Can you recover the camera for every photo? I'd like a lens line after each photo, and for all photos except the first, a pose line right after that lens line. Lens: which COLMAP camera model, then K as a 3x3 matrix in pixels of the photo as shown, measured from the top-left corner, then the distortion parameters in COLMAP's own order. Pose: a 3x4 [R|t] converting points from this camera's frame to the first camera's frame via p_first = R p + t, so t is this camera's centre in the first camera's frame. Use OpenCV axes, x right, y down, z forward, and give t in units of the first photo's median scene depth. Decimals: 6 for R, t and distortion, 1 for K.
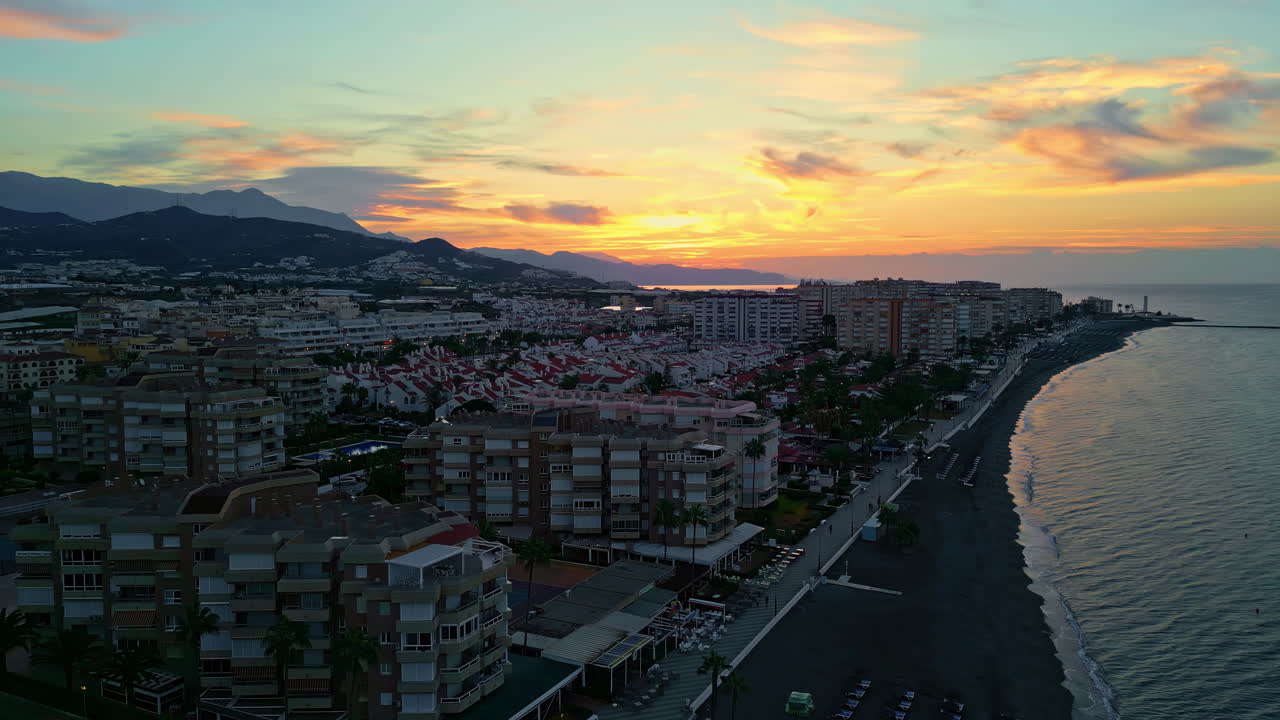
lens RADIAL K [[939.0, 0, 640.0], [0, 939.0, 360.0], [0, 0, 1]] dist [0.096835, -0.107170]
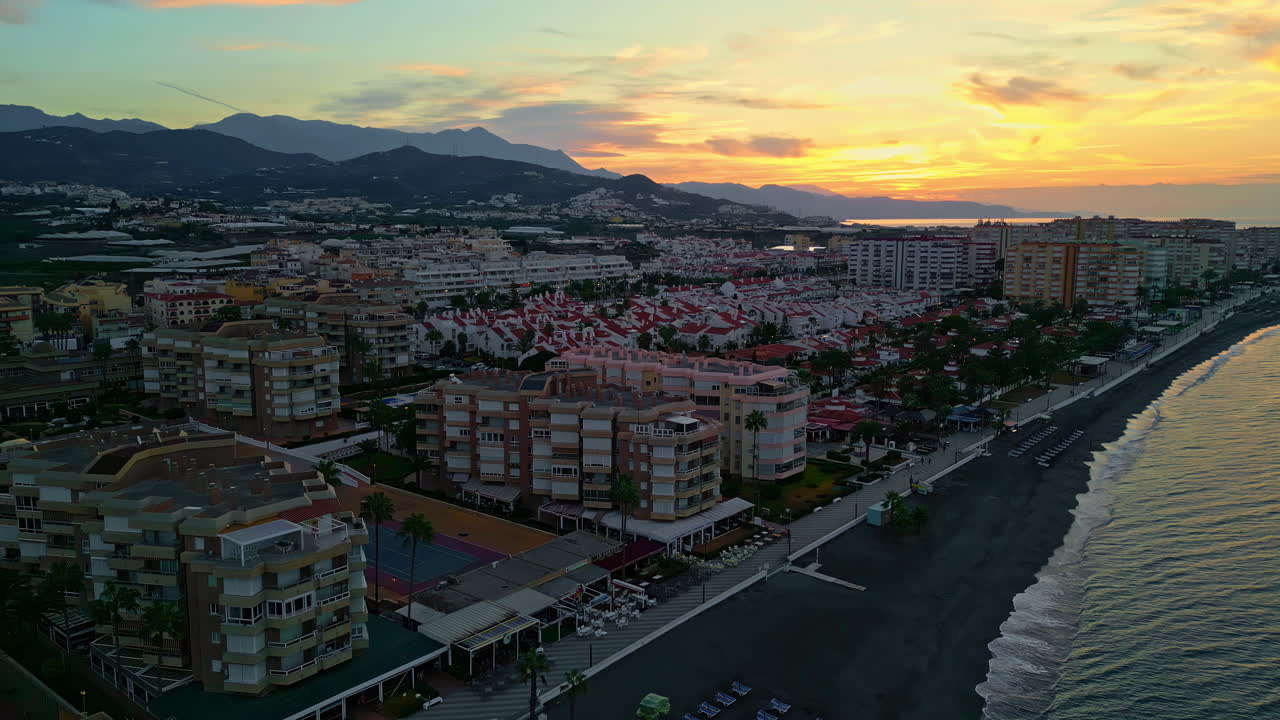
lens RADIAL K [[939.0, 0, 640.0], [0, 939.0, 360.0], [0, 0, 1]] dist [0.096835, -0.107170]
pose [[0.975843, 0.033543, -0.215883, 0.084027], [-0.018639, 0.997323, 0.070709, -0.012581], [0.217677, -0.064977, 0.973856, 0.022113]]
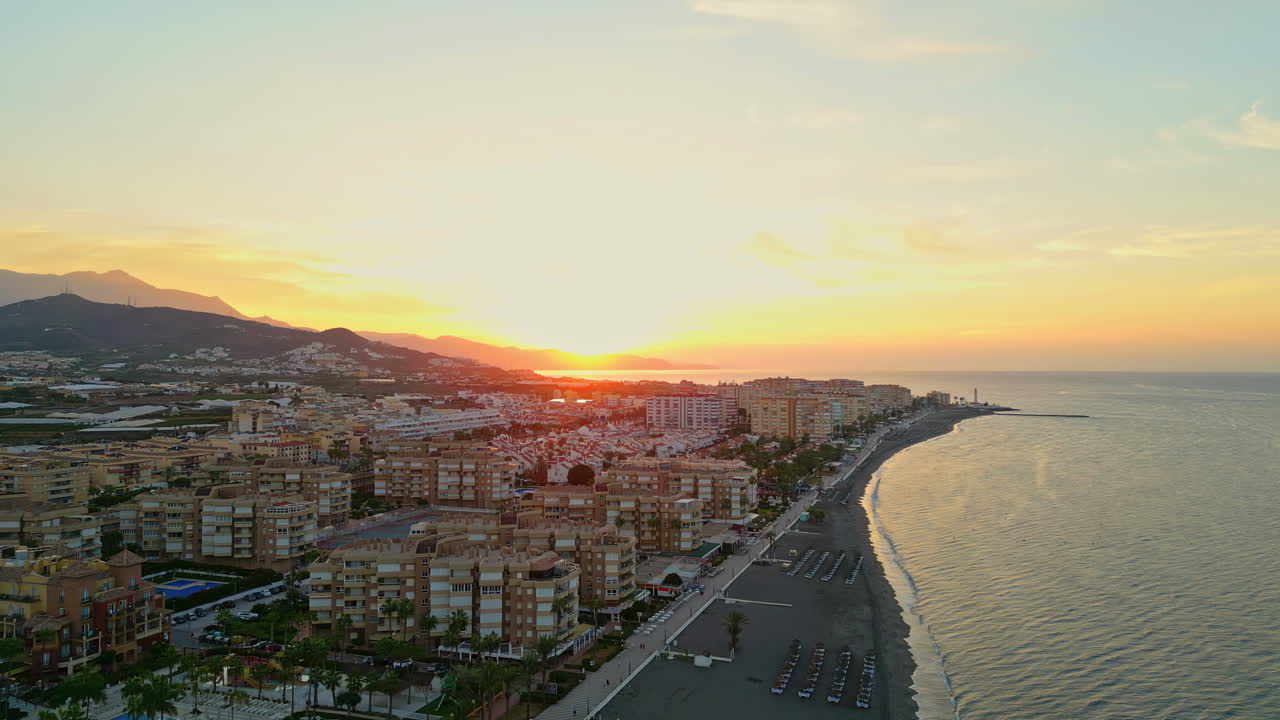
lens RADIAL K [[943.3, 0, 636.7], [0, 943.3, 356.3], [0, 0, 1]] dist [0.117247, -0.114001]
pose [[0.992486, 0.003456, 0.122312, -0.171065], [0.007874, 0.995726, -0.092025, 0.001954], [-0.122107, 0.092296, 0.988216, -0.487843]]
